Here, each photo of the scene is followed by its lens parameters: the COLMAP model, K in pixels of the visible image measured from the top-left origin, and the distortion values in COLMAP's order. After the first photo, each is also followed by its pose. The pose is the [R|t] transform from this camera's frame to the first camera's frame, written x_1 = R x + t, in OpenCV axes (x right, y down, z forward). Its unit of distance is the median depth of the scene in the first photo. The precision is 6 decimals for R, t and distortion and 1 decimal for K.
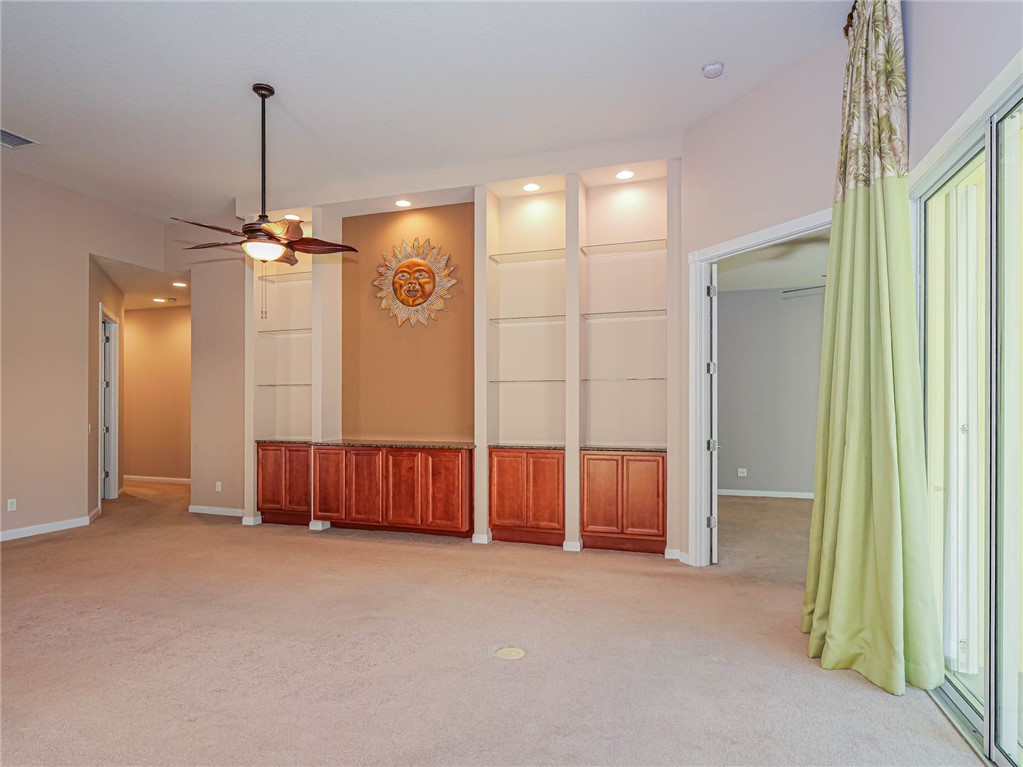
lens RADIAL K [[575.7, 0, 506.9], [0, 575.7, 406.3], [0, 0, 1]] dist [0.003389, 0.000505]
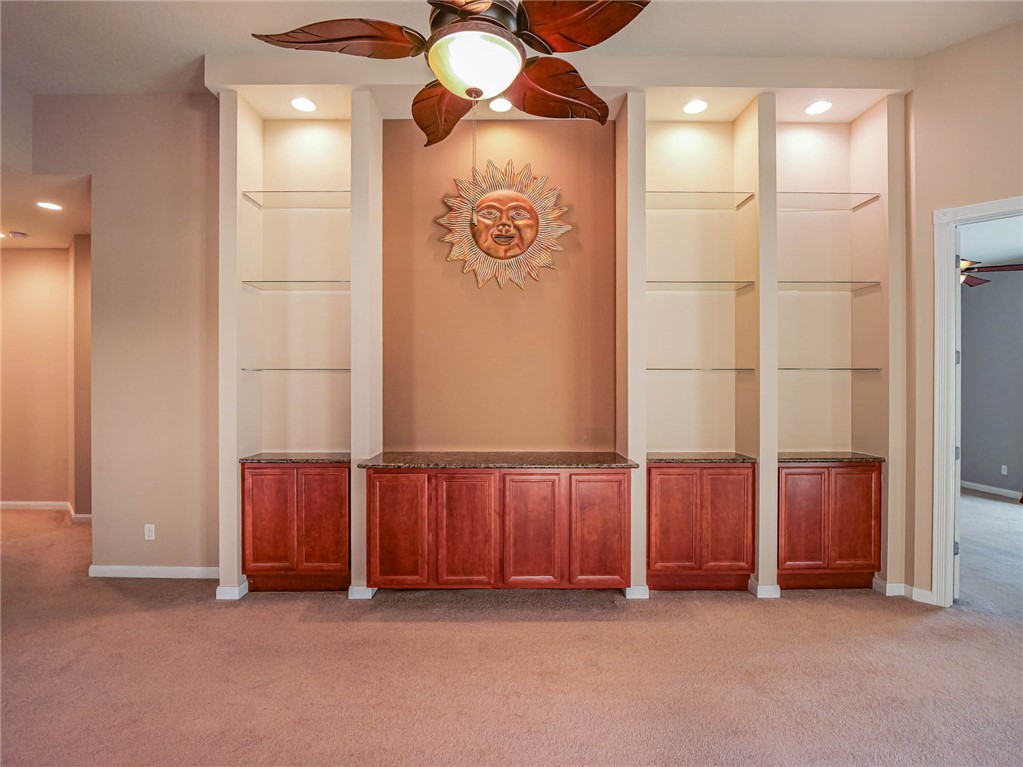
lens RADIAL K [[502.5, 0, 513.2], [0, 502.5, 391.8], [0, 0, 1]] dist [-0.009738, -0.000726]
pose [[0.945364, -0.001440, 0.326014, -0.352575], [-0.001291, 0.999966, 0.008161, -0.018176], [-0.326015, -0.008136, 0.945330, 0.424893]]
